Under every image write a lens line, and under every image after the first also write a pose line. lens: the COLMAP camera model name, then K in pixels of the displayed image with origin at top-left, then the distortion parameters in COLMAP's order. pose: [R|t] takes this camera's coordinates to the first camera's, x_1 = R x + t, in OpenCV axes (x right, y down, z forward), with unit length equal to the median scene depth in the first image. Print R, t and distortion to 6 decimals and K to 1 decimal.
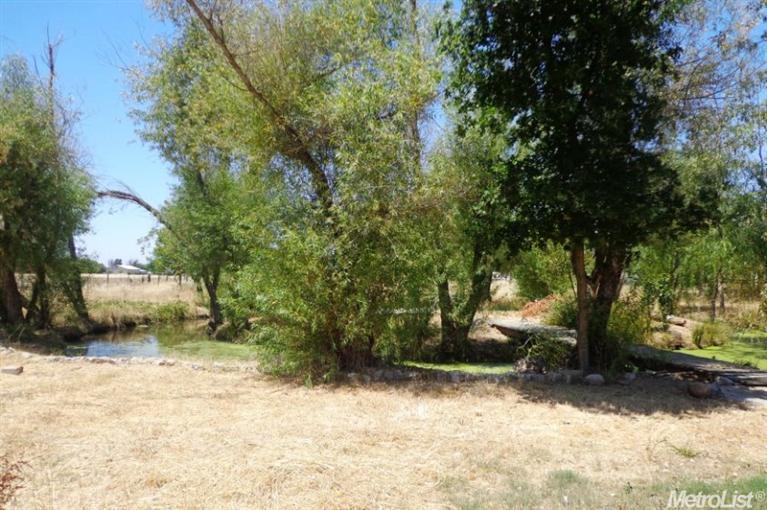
lens RADIAL K [[578.0, 0, 381.7], [0, 578.0, 251.1], [0, 0, 1]] dist [0.013196, 0.012629]
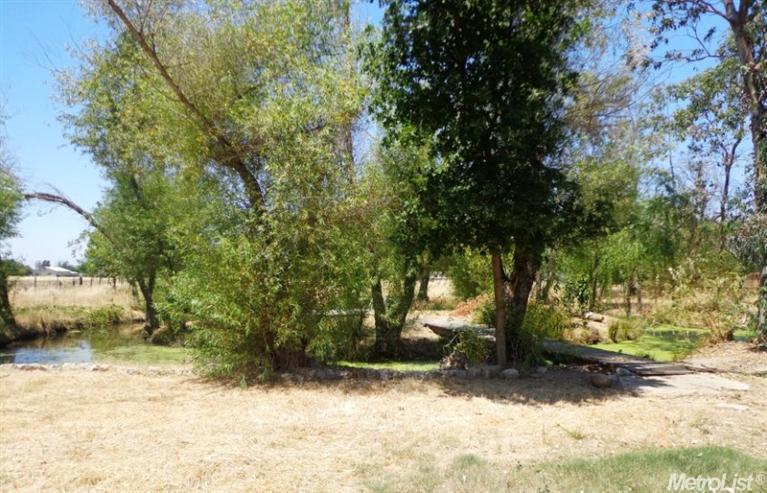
lens RADIAL K [[603.2, 0, 386.0], [0, 603.2, 251.0], [0, 0, 1]] dist [0.013533, 0.018979]
pose [[0.996290, -0.006755, 0.085798, 0.040521], [0.006152, 0.999955, 0.007289, -0.018364], [-0.085844, -0.006734, 0.996286, -0.106919]]
